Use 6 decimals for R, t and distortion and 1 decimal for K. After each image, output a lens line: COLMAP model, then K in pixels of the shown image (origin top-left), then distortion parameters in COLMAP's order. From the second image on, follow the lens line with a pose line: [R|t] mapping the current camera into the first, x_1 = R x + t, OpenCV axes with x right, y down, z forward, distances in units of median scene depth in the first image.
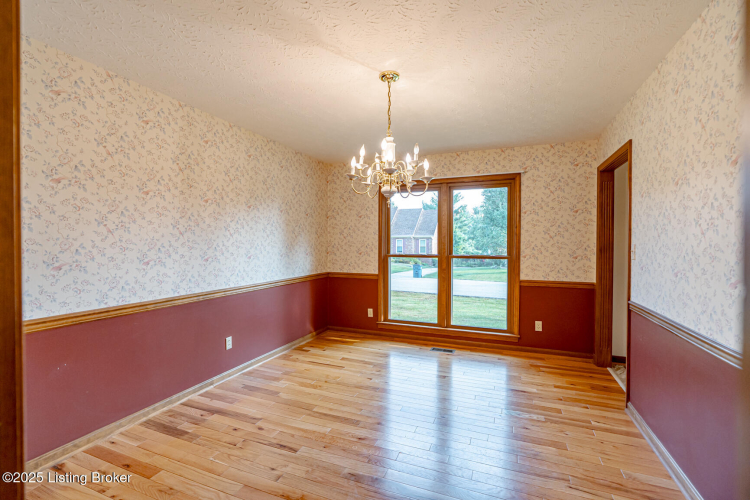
lens RADIAL K [[339.9, 0, 375.0], [0, 339.9, 250.0], [0, 0, 1]] dist [-0.001914, 0.000096]
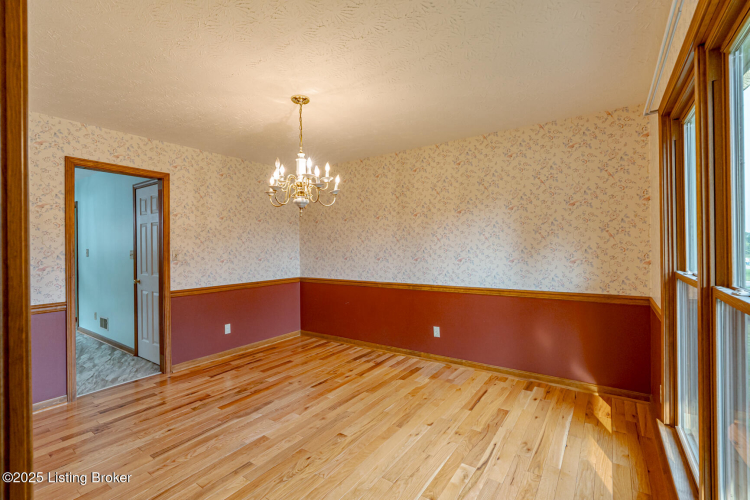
lens RADIAL K [[339.9, 0, 375.0], [0, 339.9, 250.0], [0, 0, 1]] dist [-0.001914, 0.000096]
pose [[-0.224586, 0.004361, -0.974445, 0.783502], [-0.013859, 0.999875, 0.007669, -0.015742], [0.974356, 0.015227, -0.224497, 1.083510]]
